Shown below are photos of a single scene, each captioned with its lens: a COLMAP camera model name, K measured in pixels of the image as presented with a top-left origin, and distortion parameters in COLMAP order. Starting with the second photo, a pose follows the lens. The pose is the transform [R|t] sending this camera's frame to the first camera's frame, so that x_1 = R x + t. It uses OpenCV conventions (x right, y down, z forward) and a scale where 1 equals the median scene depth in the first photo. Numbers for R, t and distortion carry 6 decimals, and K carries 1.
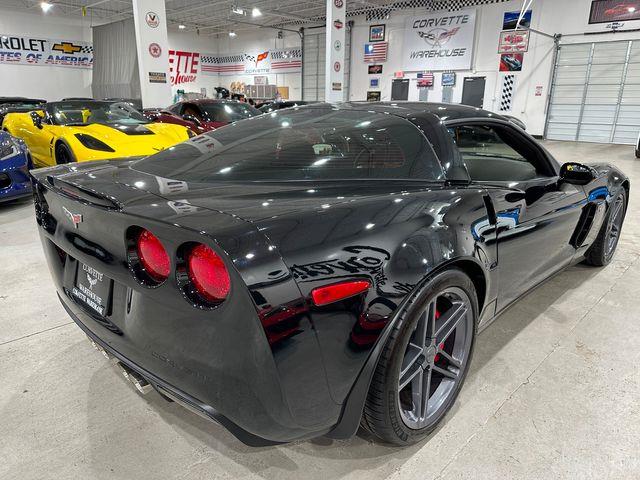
lens RADIAL K [[452.8, 0, 332.0], [0, 452.8, 242.8], [0, 0, 1]] dist [0.022145, -0.029184]
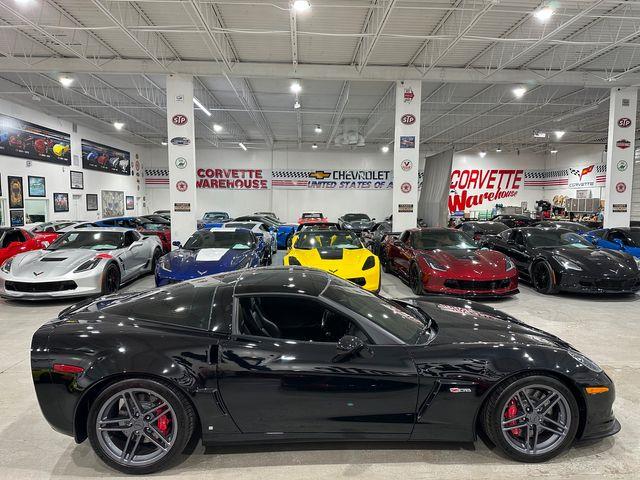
lens RADIAL K [[452.8, 0, 319.1], [0, 452.8, 241.0], [0, 0, 1]] dist [0.022145, -0.029184]
pose [[0.714083, 0.045767, -0.698563, 0.300528], [-0.201709, 0.968994, -0.142706, -0.053264], [0.670372, 0.242810, 0.701173, 0.002426]]
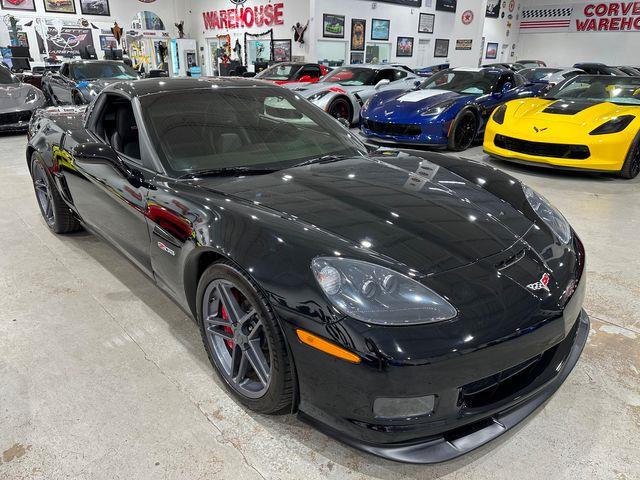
lens RADIAL K [[452.8, 0, 320.7], [0, 452.8, 242.2], [0, 0, 1]] dist [0.022145, -0.029184]
pose [[-0.077334, 0.360178, -0.929673, 0.342897], [-0.312429, 0.876744, 0.365661, -0.115366], [0.946788, 0.318734, 0.044728, 0.342007]]
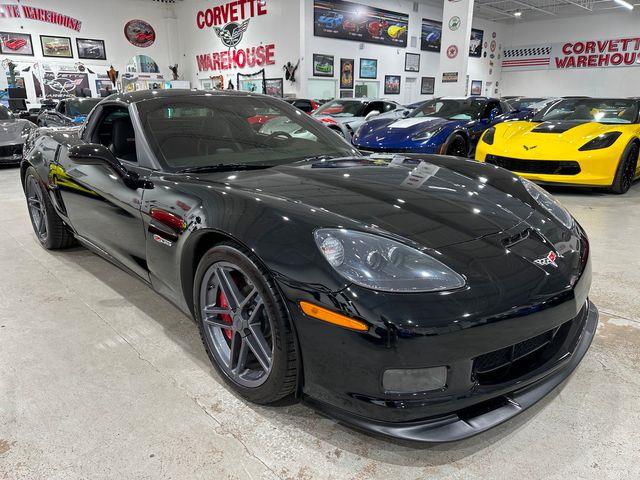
lens RADIAL K [[452.8, 0, 318.6], [0, 452.8, 241.9], [0, 0, 1]] dist [0.022145, -0.029184]
pose [[-0.060513, 0.279251, -0.958309, 0.346389], [-0.298368, 0.911113, 0.284339, -0.093914], [0.952531, 0.303136, 0.028186, 0.345920]]
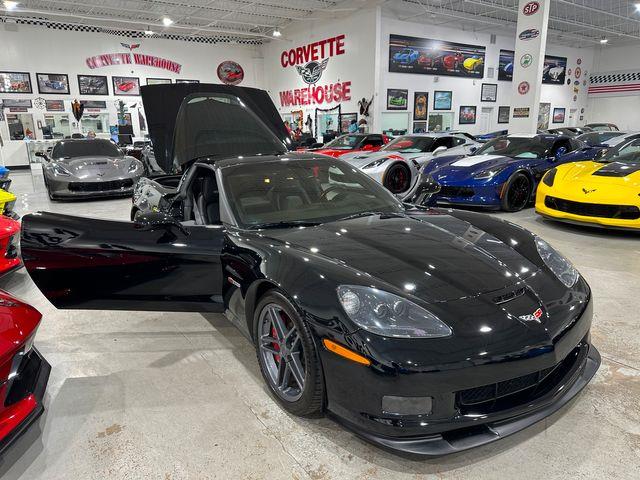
lens RADIAL K [[452.8, 0, 320.5], [0, 452.8, 240.7], [0, 0, 1]] dist [0.022145, -0.029184]
pose [[-0.224397, 0.225458, -0.948058, 0.388492], [-0.281375, 0.916442, 0.284538, -0.126674], [0.932992, 0.330609, -0.142209, 0.361481]]
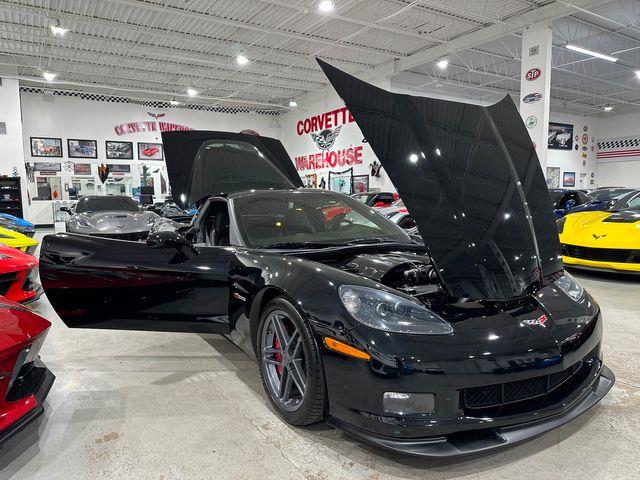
lens RADIAL K [[452.8, 0, 318.9], [0, 452.8, 241.4], [0, 0, 1]] dist [0.022145, -0.029184]
pose [[-0.258811, 0.083540, -0.962309, 0.397196], [-0.279439, 0.947177, 0.157381, -0.103048], [0.924625, 0.309639, -0.221796, 0.376511]]
